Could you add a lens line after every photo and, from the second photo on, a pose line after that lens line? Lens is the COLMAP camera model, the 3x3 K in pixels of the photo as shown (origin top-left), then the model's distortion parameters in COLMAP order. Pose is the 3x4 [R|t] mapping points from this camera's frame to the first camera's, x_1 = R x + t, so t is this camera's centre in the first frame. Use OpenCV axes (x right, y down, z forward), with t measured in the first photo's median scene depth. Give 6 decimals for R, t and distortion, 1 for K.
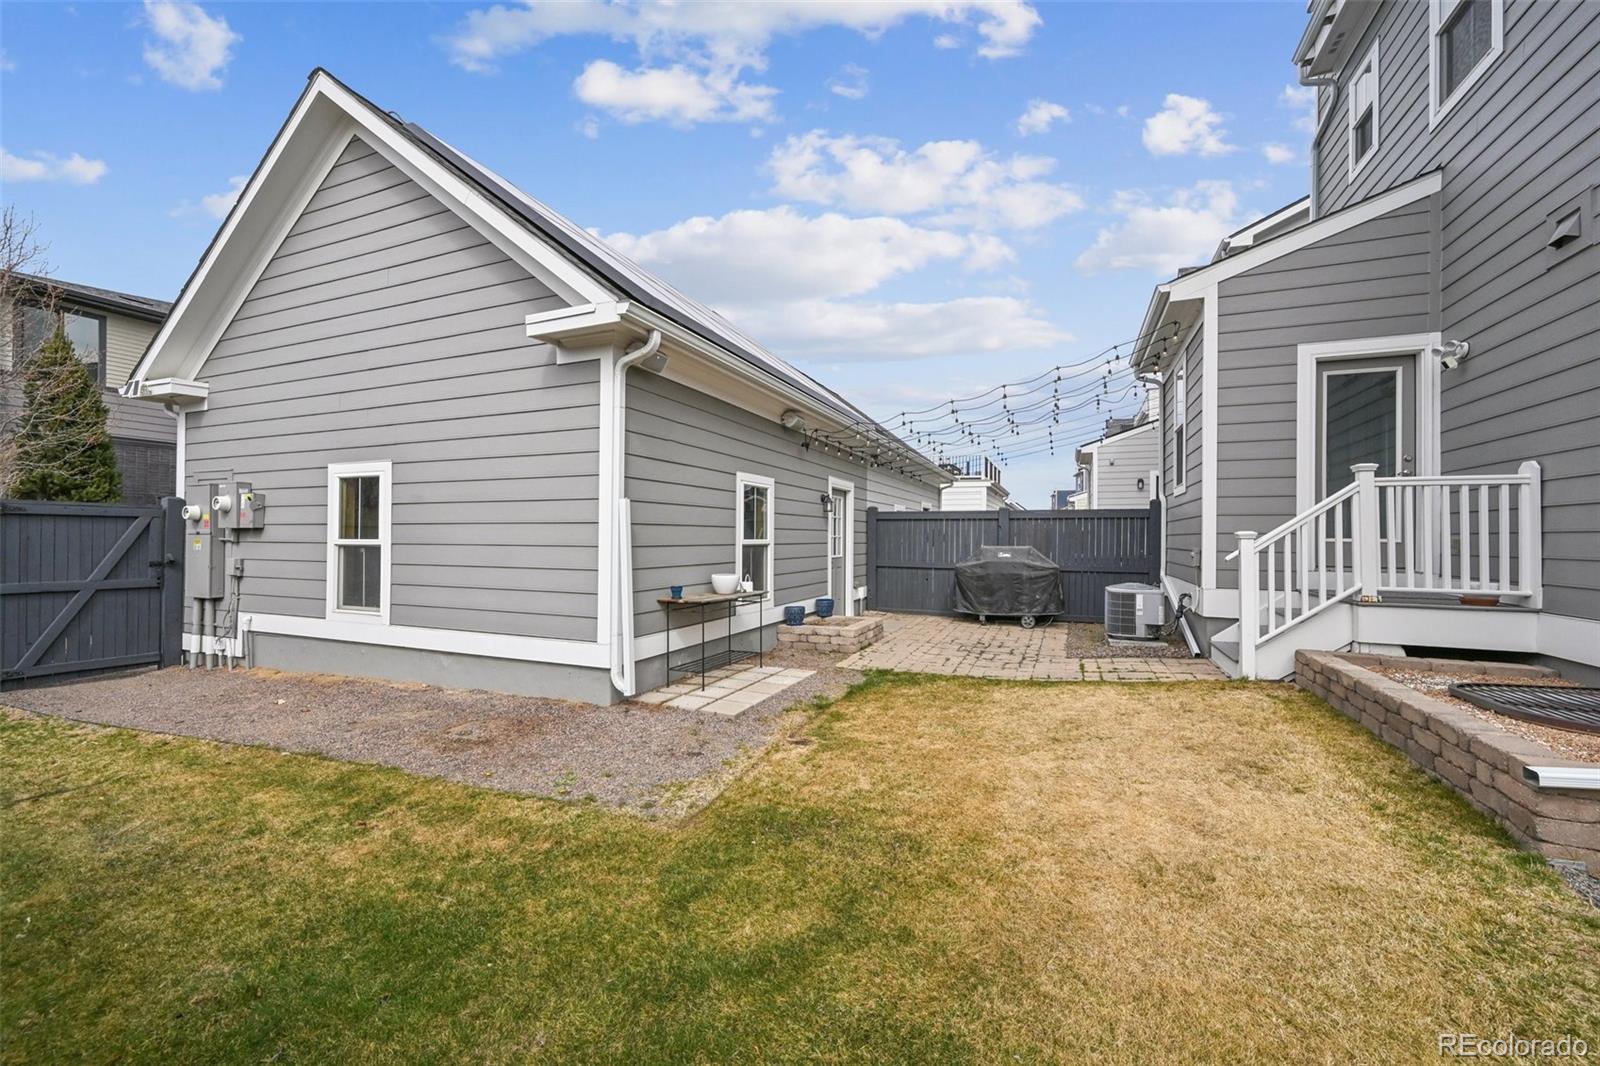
lens RADIAL K [[637.2, 0, 811.2], [0, 637.2, 525.3], [0, 0, 1]] dist [-0.000316, 0.000281]
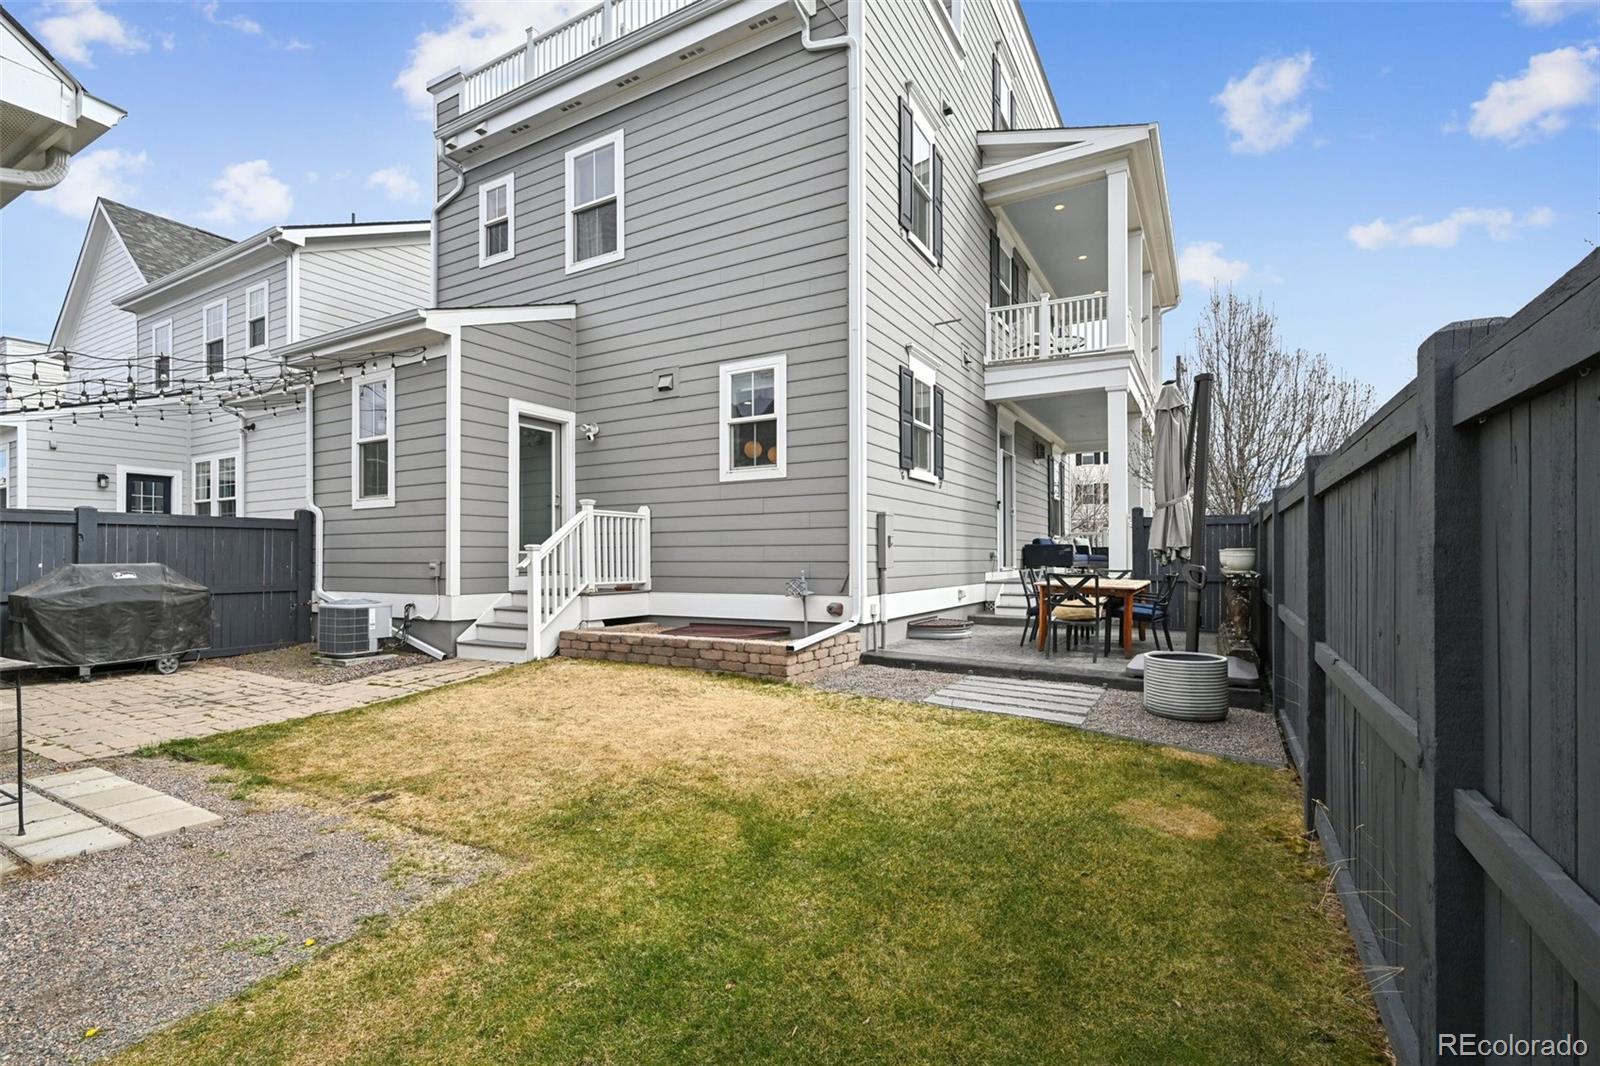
lens RADIAL K [[718.9, 0, 808.3], [0, 718.9, 535.9], [0, 0, 1]] dist [-0.000925, 0.000265]
pose [[0.119104, 0.023263, 0.992609, -0.678007], [-0.015396, 0.999649, -0.021580, 0.014271], [-0.992762, -0.012711, 0.119420, 0.276823]]
